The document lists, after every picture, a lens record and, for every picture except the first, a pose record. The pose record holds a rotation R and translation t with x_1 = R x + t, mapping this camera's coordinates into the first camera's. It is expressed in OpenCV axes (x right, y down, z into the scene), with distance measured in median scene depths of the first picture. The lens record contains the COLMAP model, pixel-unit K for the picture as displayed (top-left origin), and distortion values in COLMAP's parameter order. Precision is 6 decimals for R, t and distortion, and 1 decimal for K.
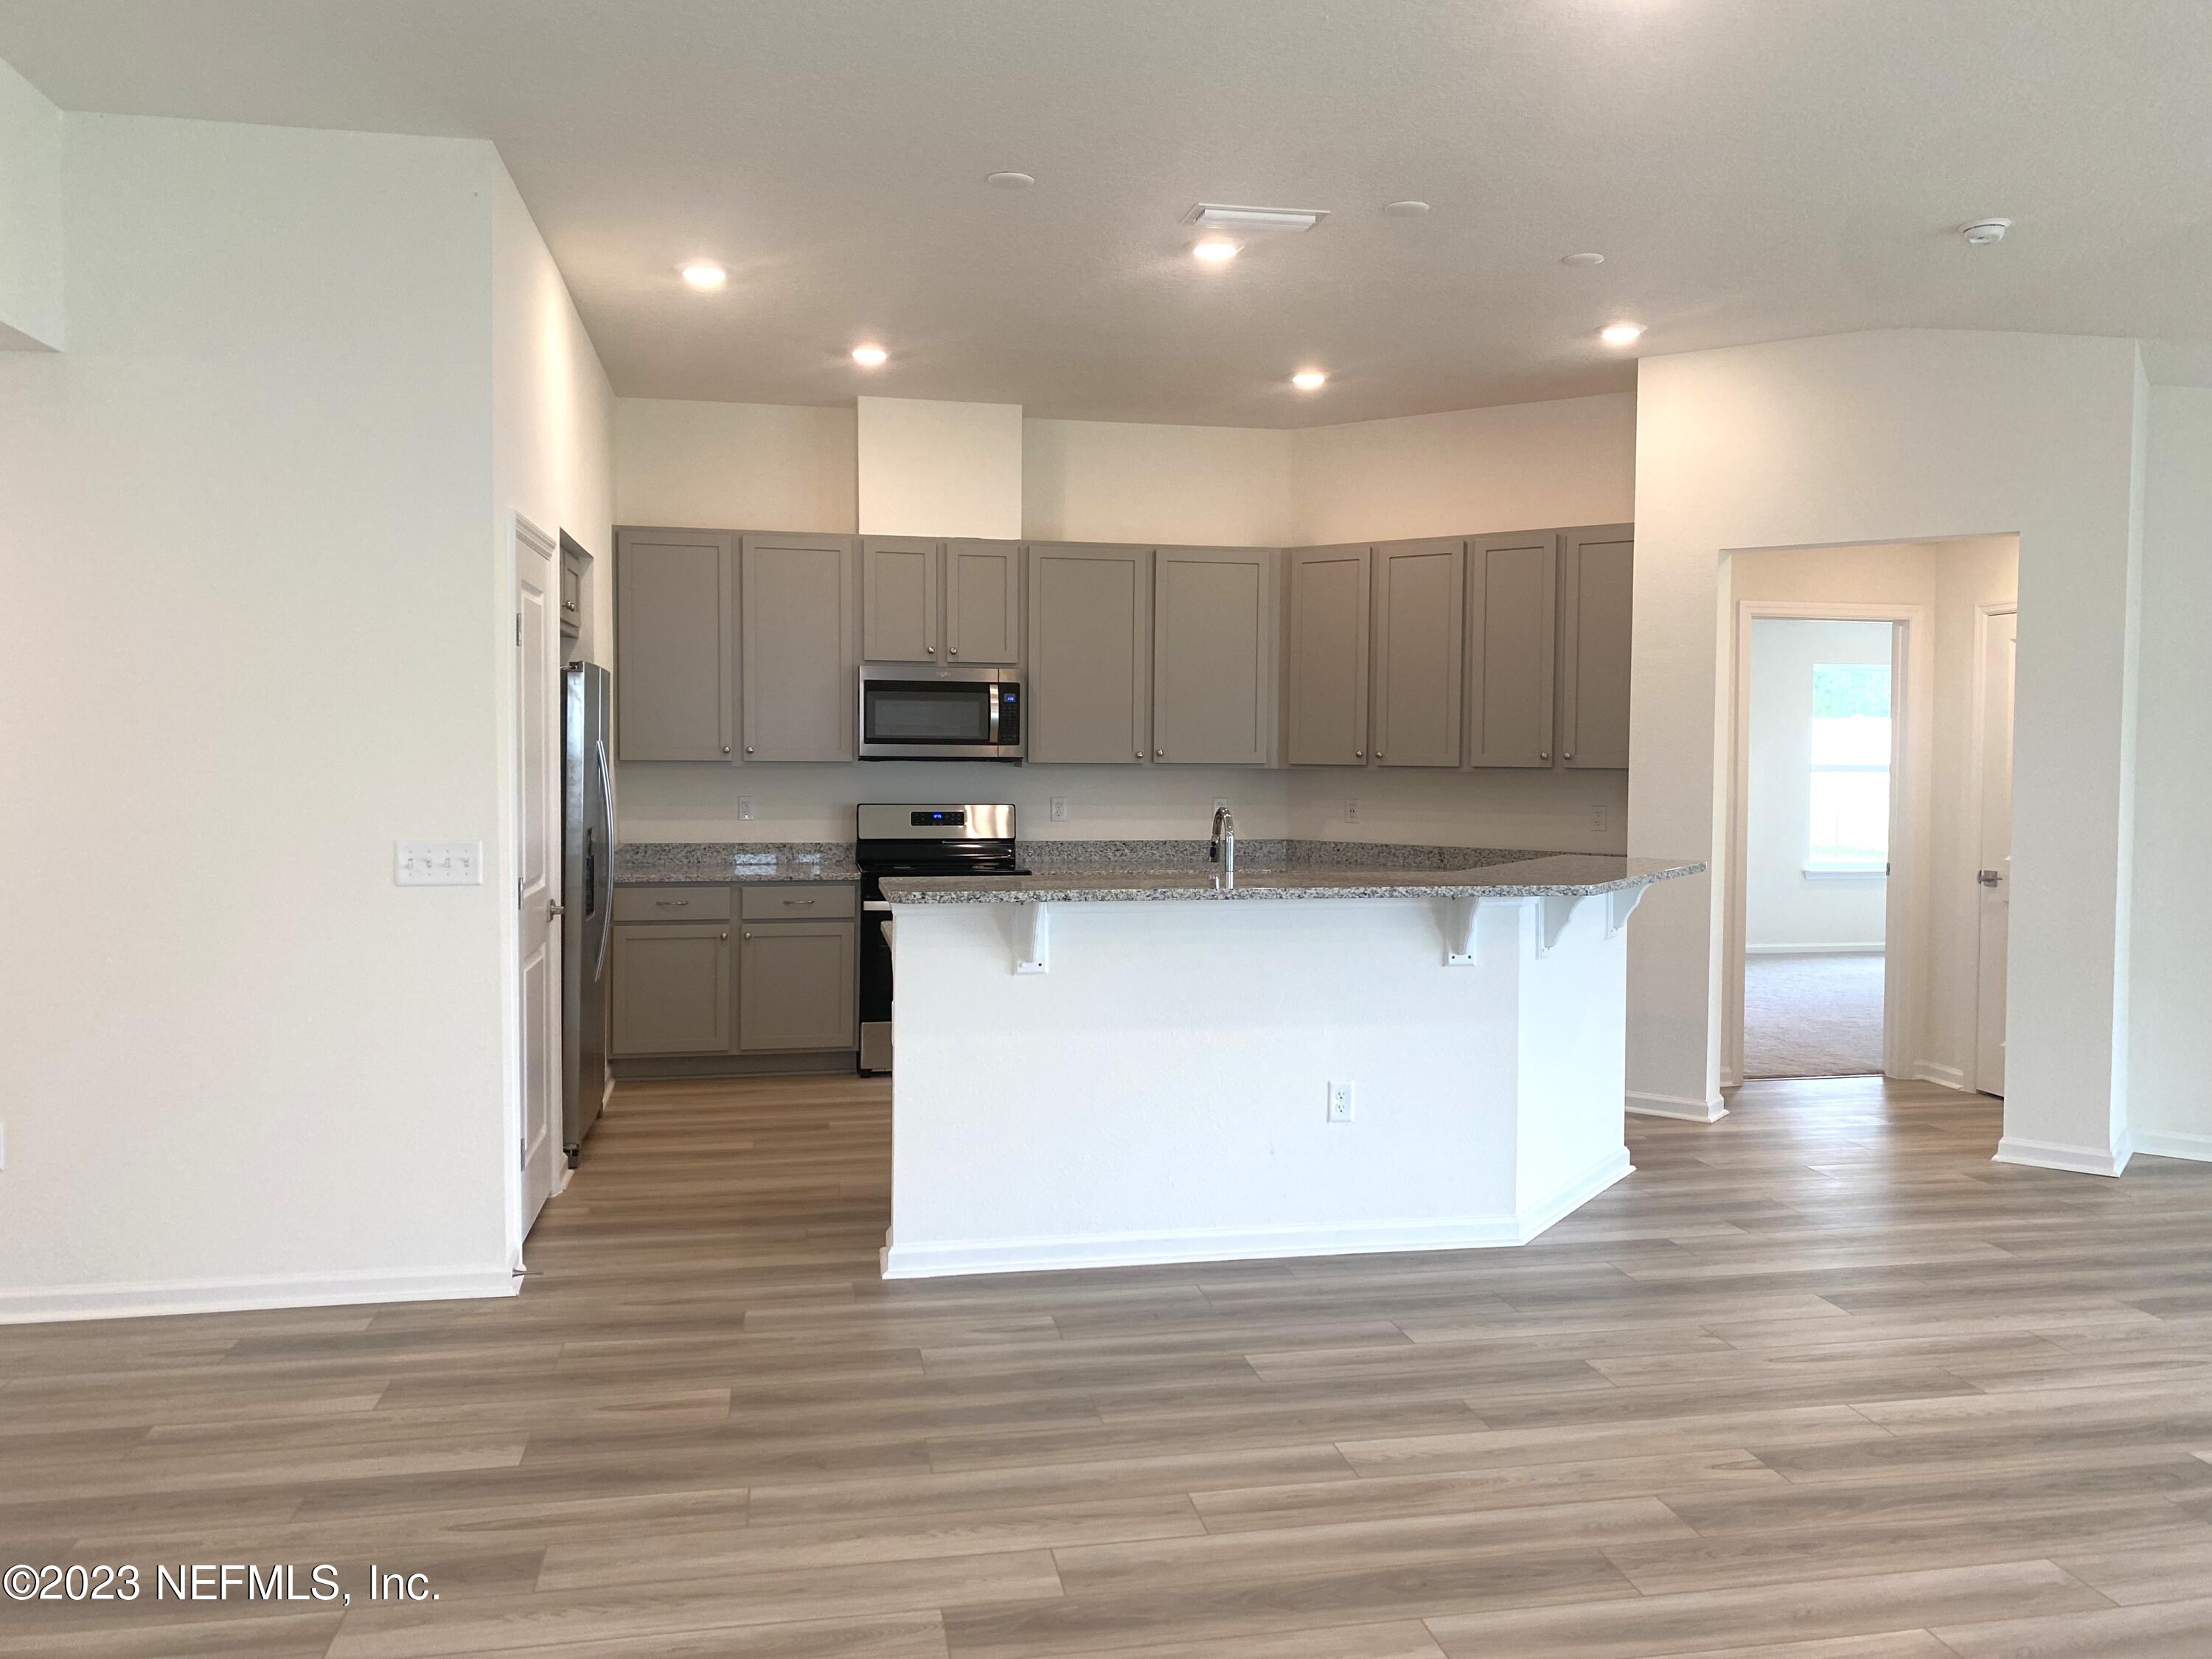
lens RADIAL K [[1710.0, 0, 1104.4], [0, 1710.0, 823.5], [0, 0, 1]] dist [0.014079, -0.017897]
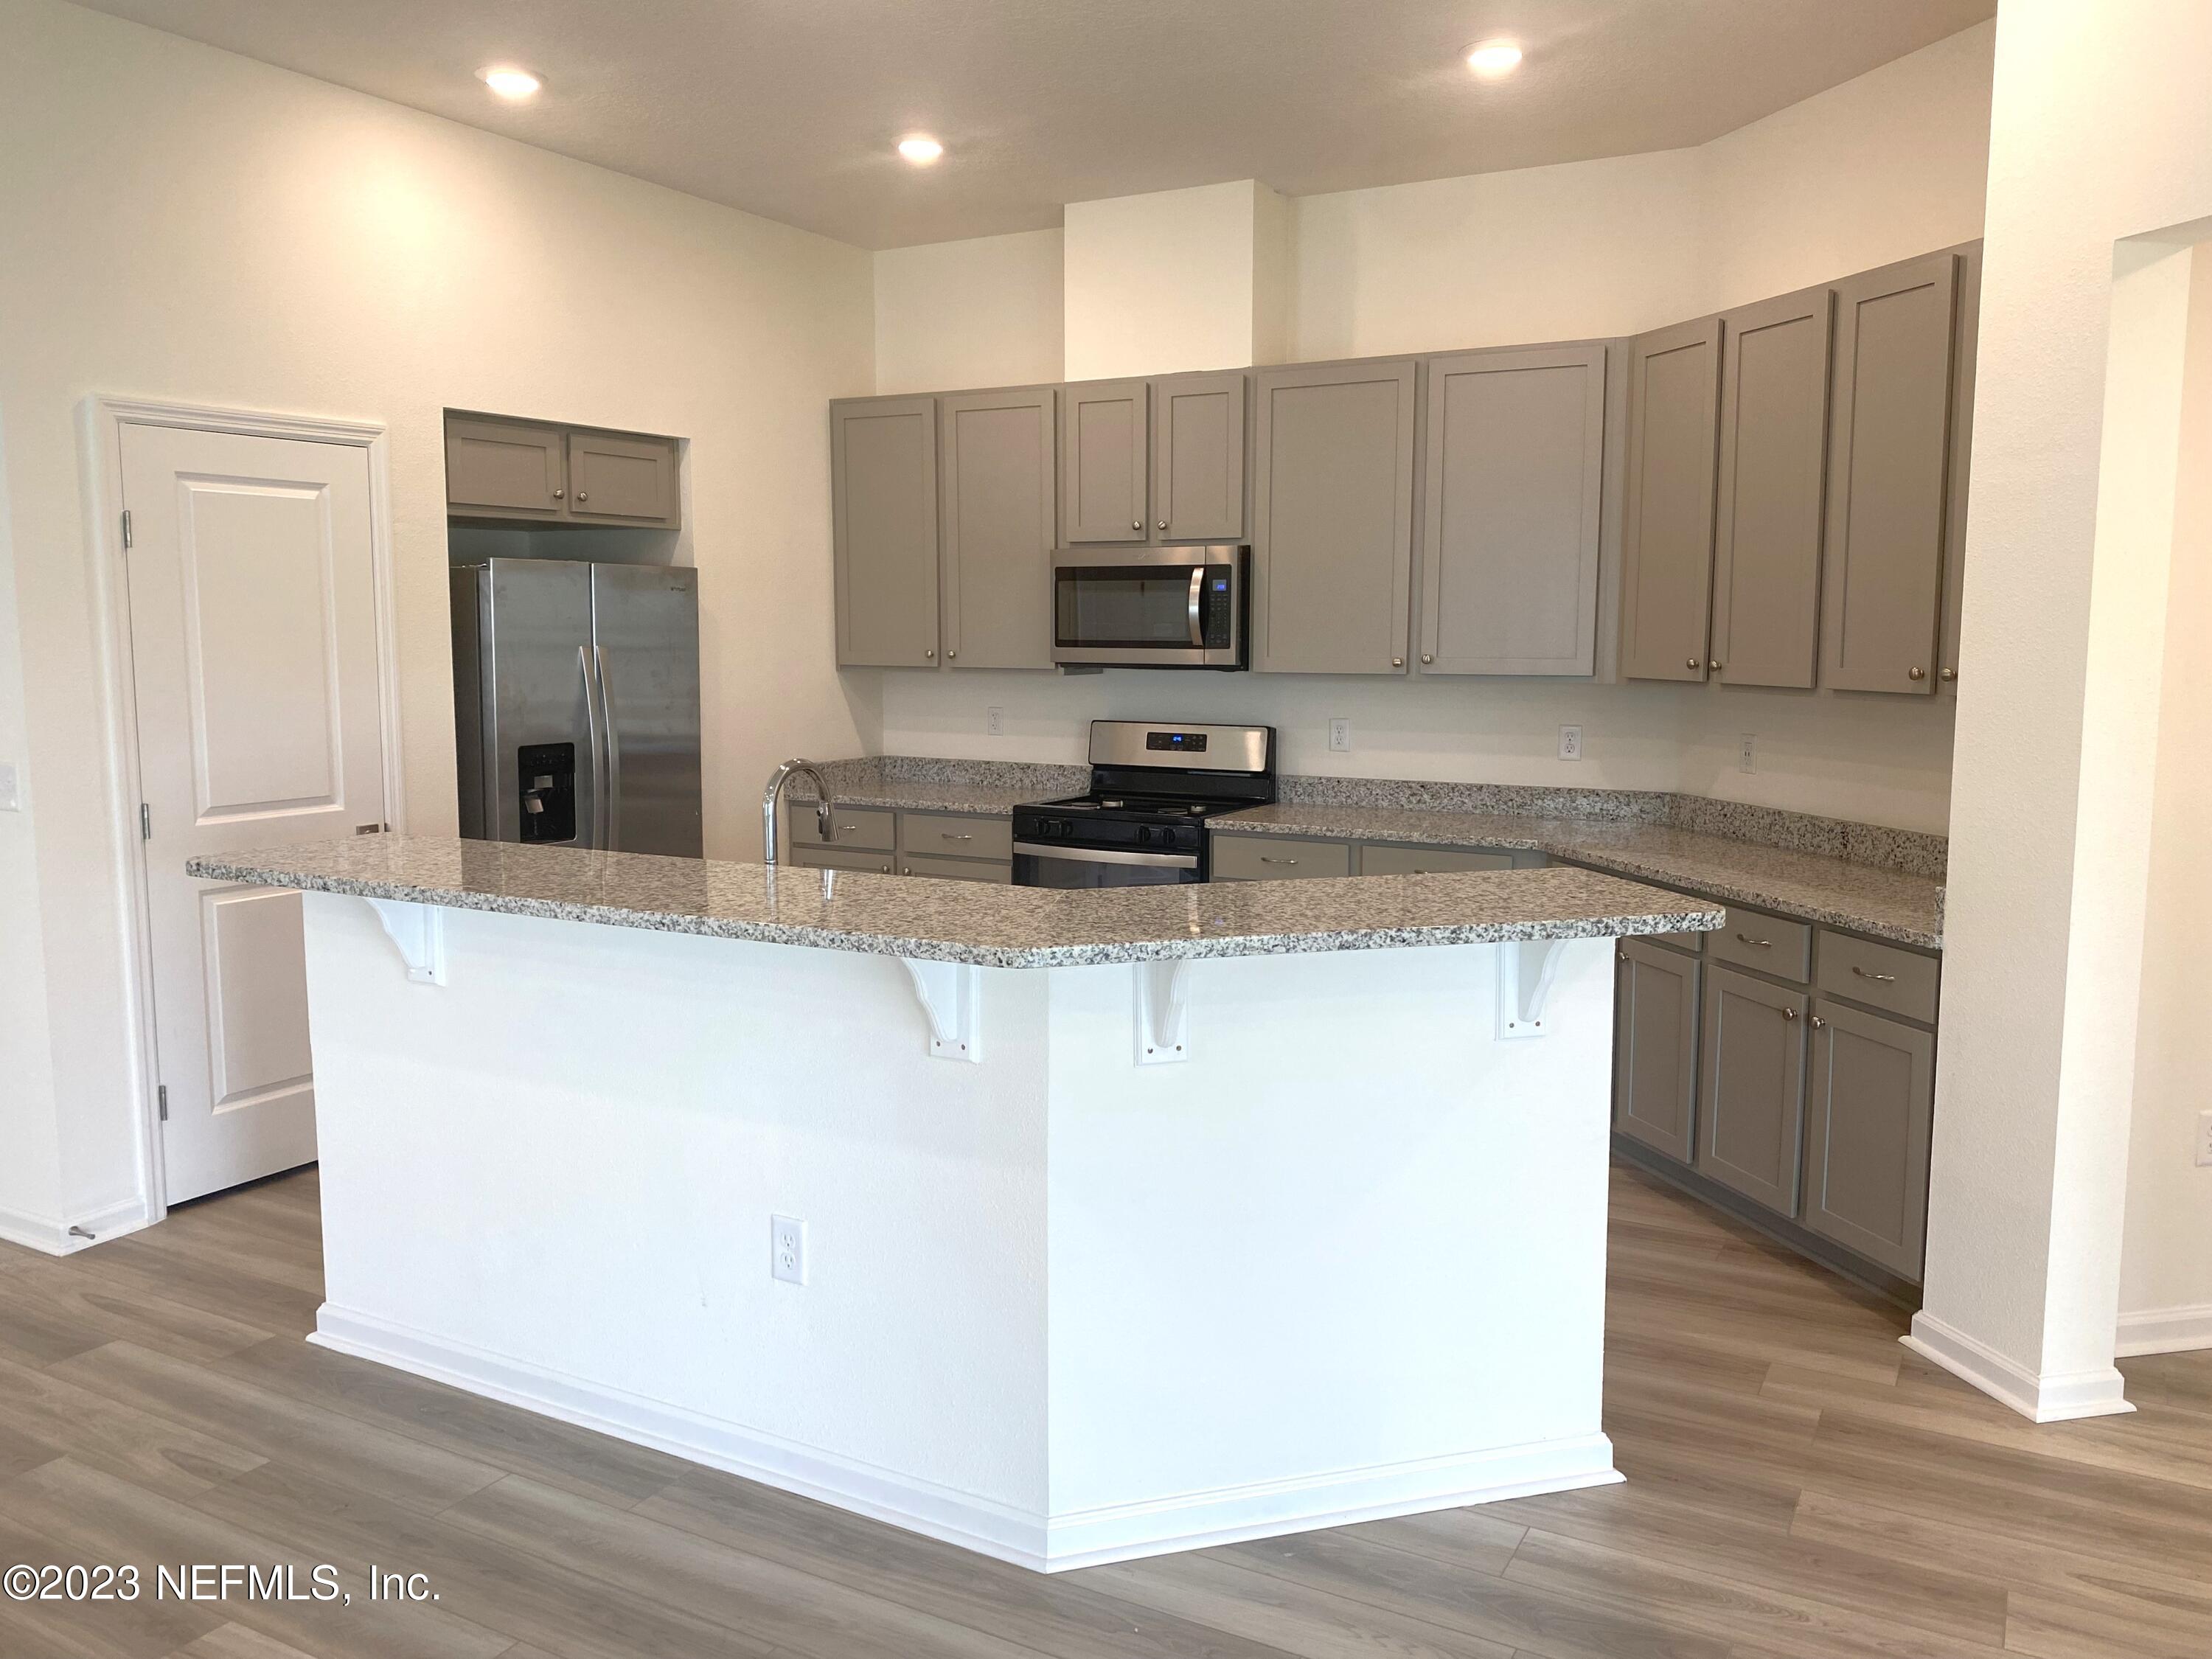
lens RADIAL K [[1710.0, 0, 1107.9], [0, 1710.0, 829.4], [0, 0, 1]] dist [0.014079, -0.017897]
pose [[0.766737, 0.071456, -0.637973, 0.395258], [-0.025537, 0.996394, 0.080910, -0.026451], [0.641454, -0.045745, 0.765797, 0.395368]]
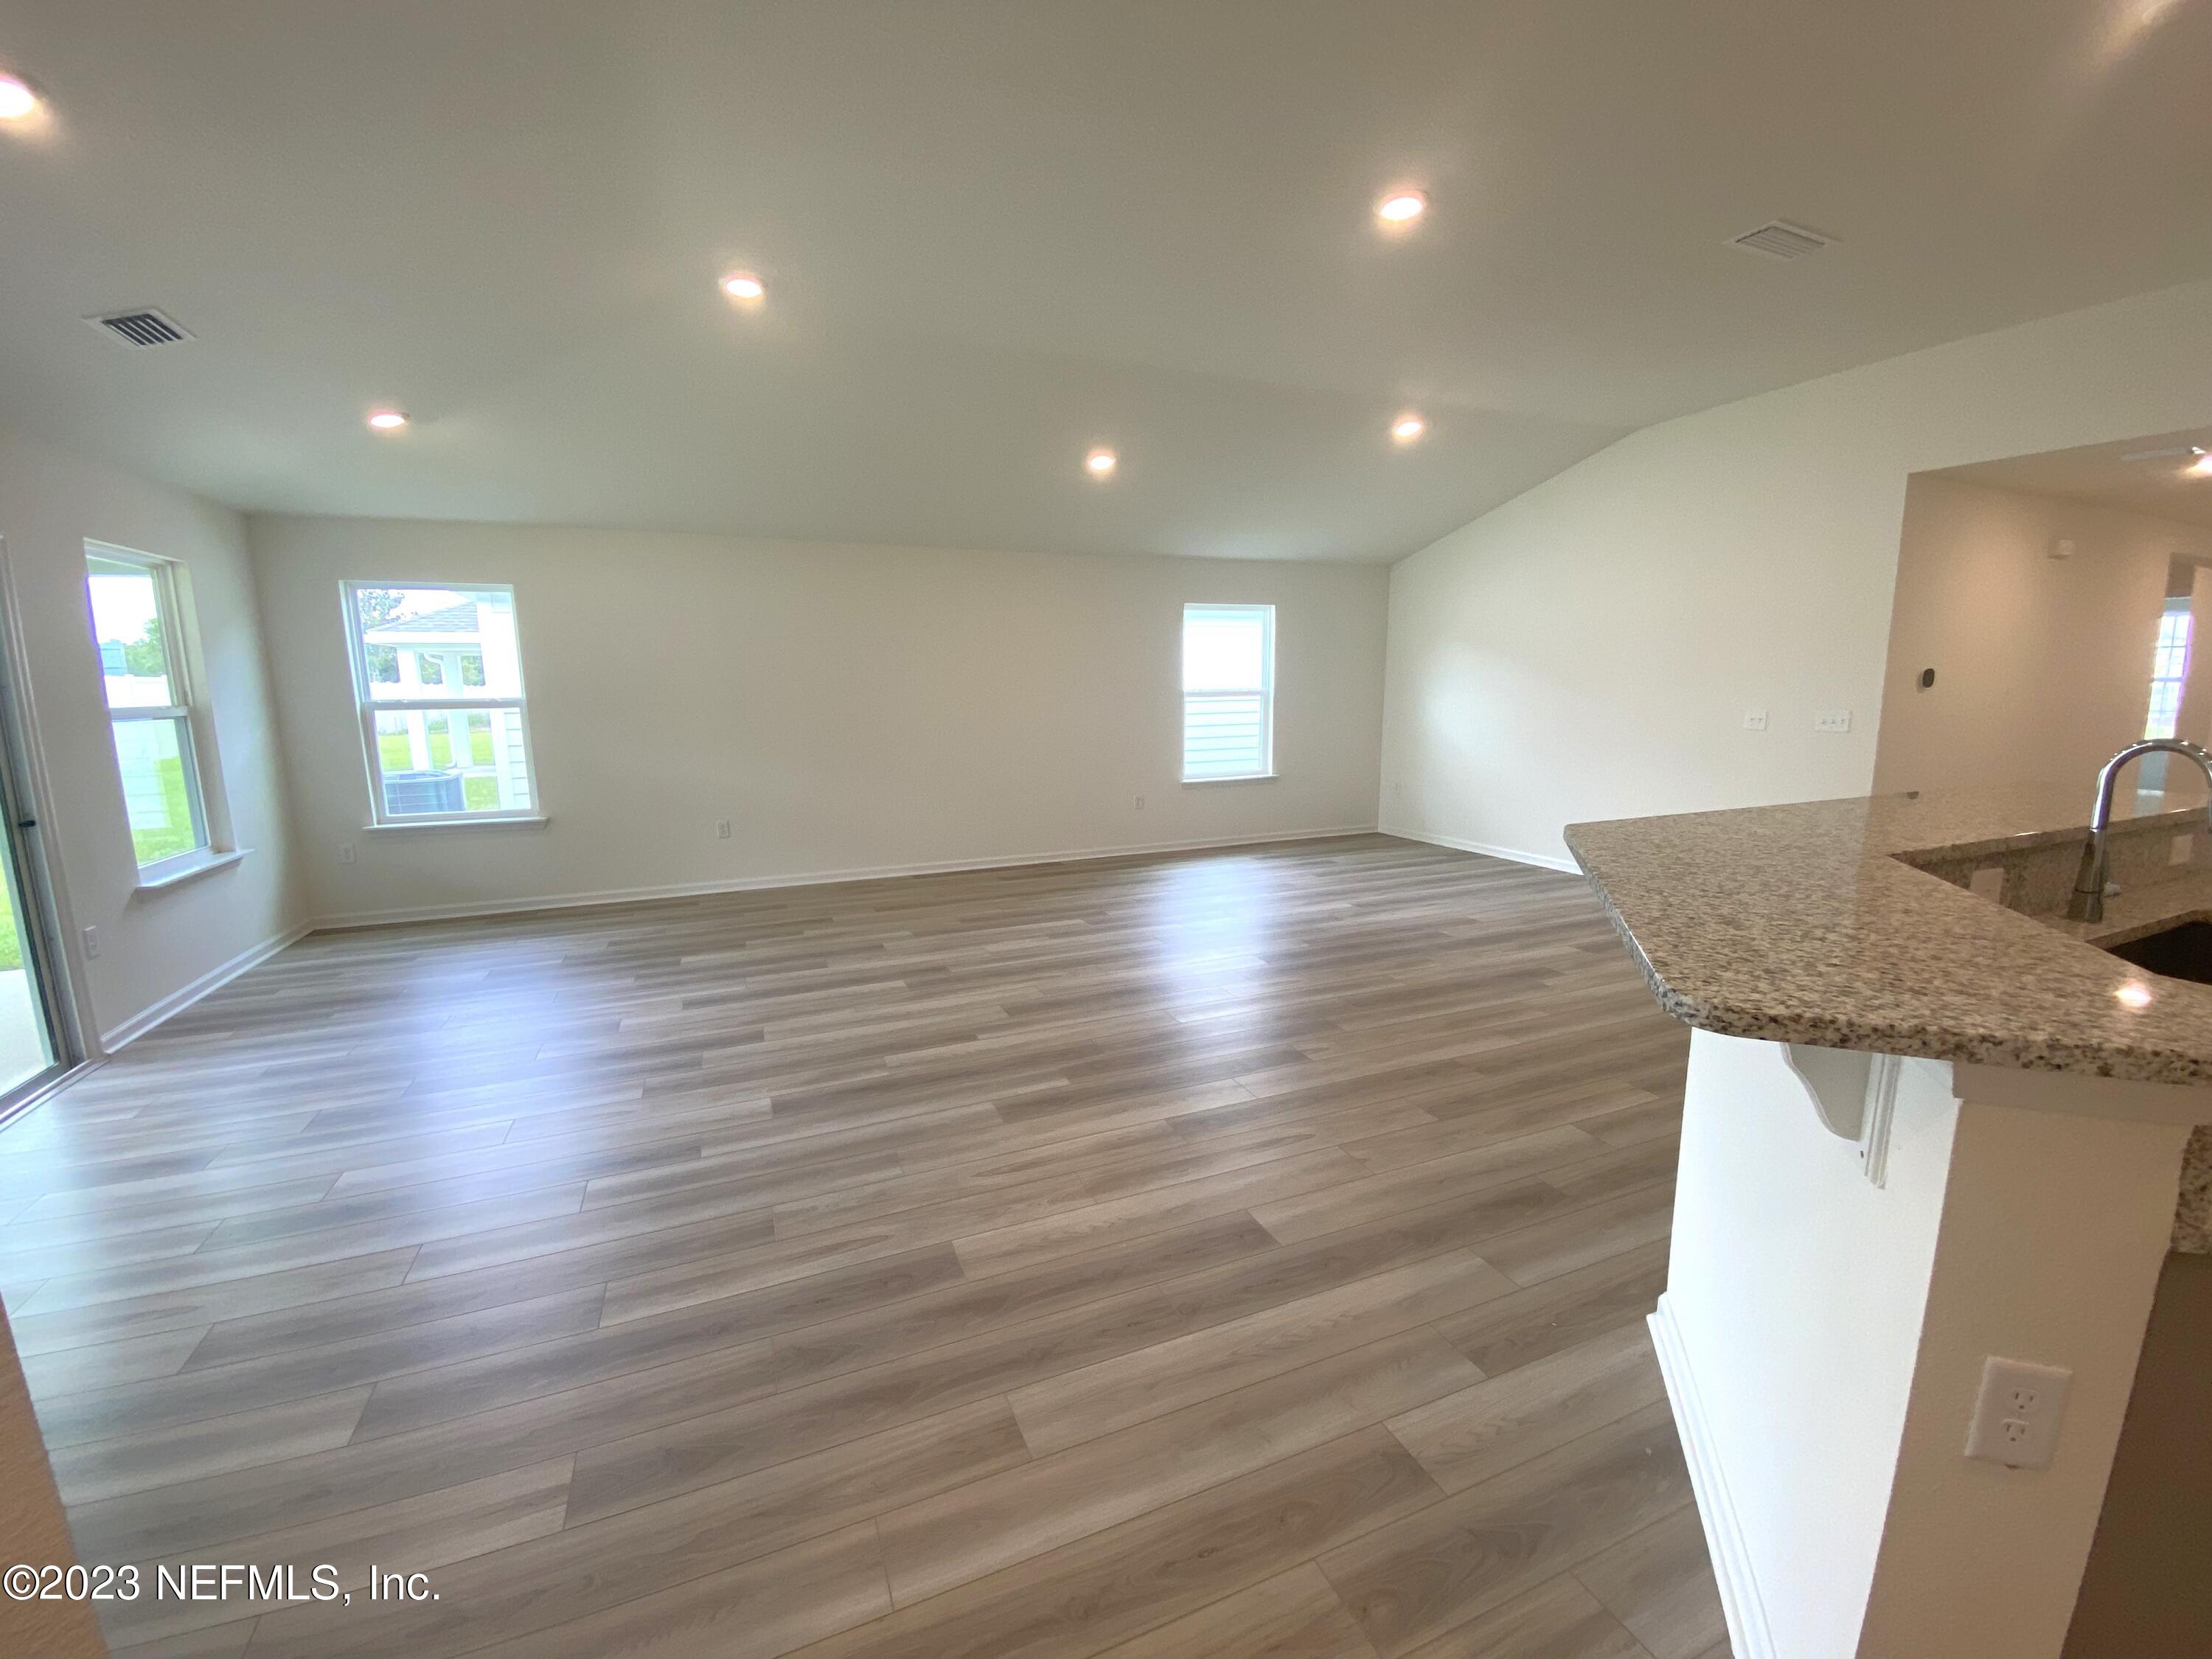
lens RADIAL K [[905.2, 0, 1099.0], [0, 905.2, 823.2], [0, 0, 1]] dist [0.002959, 0.000581]
pose [[-0.977627, 0.040841, -0.206341, 0.365568], [-0.001051, 0.980008, 0.198954, -0.029711], [0.210342, 0.194720, -0.958040, 0.851846]]
